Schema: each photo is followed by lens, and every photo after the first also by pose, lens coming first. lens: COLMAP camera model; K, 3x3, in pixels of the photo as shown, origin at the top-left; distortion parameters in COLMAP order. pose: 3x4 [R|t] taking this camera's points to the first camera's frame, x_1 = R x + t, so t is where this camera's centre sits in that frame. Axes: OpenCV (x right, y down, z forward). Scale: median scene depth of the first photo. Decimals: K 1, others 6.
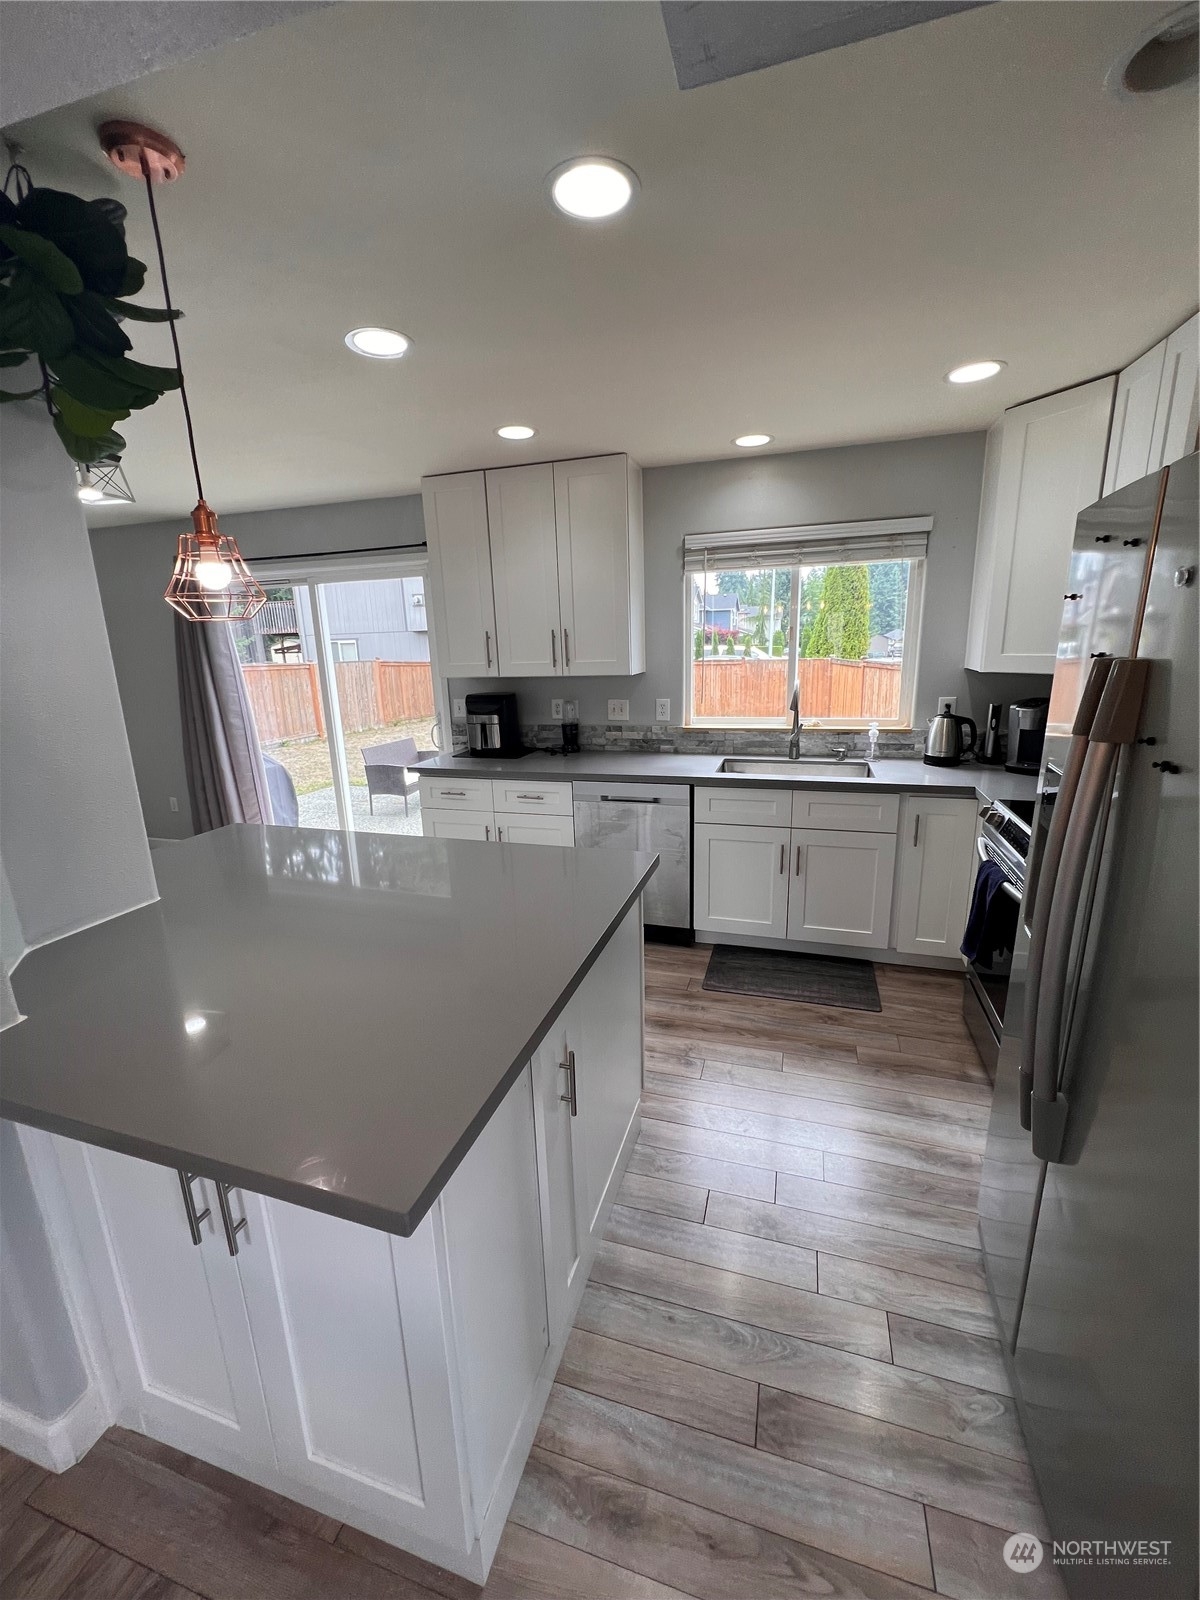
lens RADIAL K [[643.4, 0, 600.0], [0, 643.4, 800.0], [0, 0, 1]] dist [-0.002103, -0.000273]
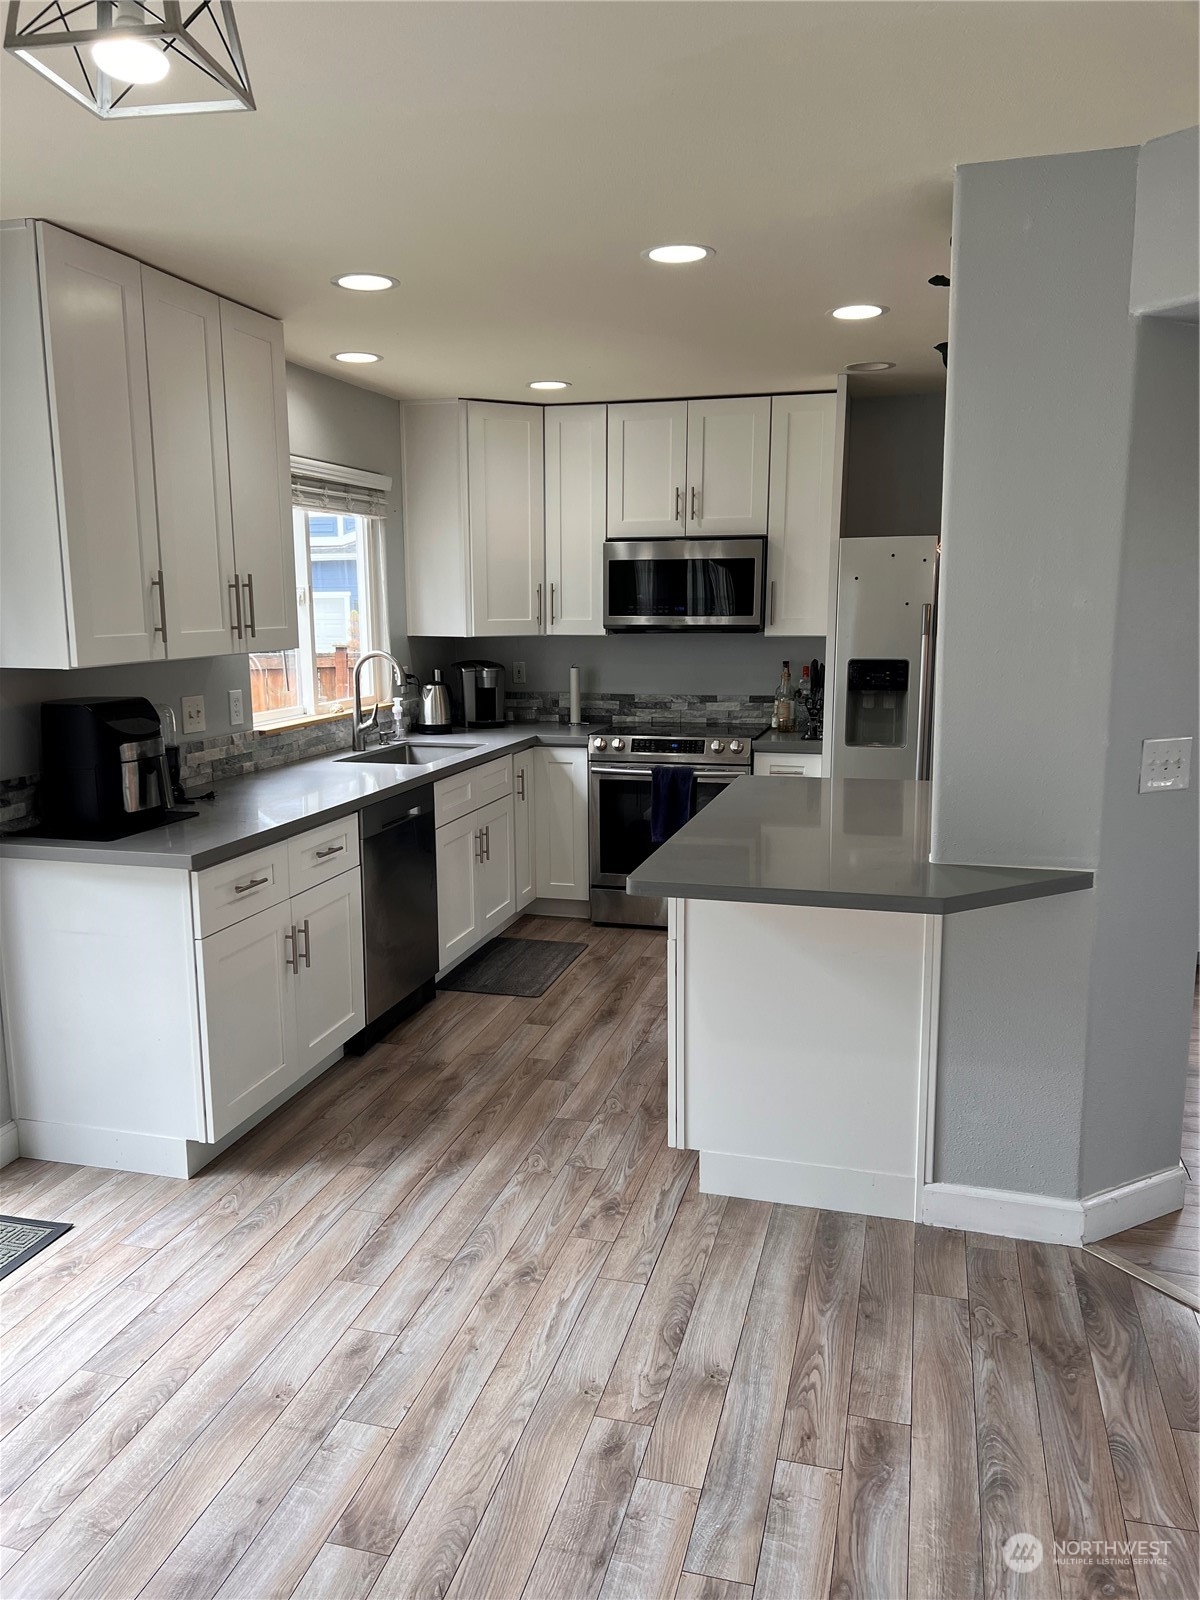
lens RADIAL K [[1182.1, 0, 600.0], [0, 1182.1, 800.0], [0, 0, 1]] dist [0.363788, 0.000714]
pose [[-0.037700, -0.133223, 0.990369, -1.352966], [0.258622, 0.956006, 0.138445, -0.154694], [-0.965243, 0.261351, -0.001587, 0.829806]]
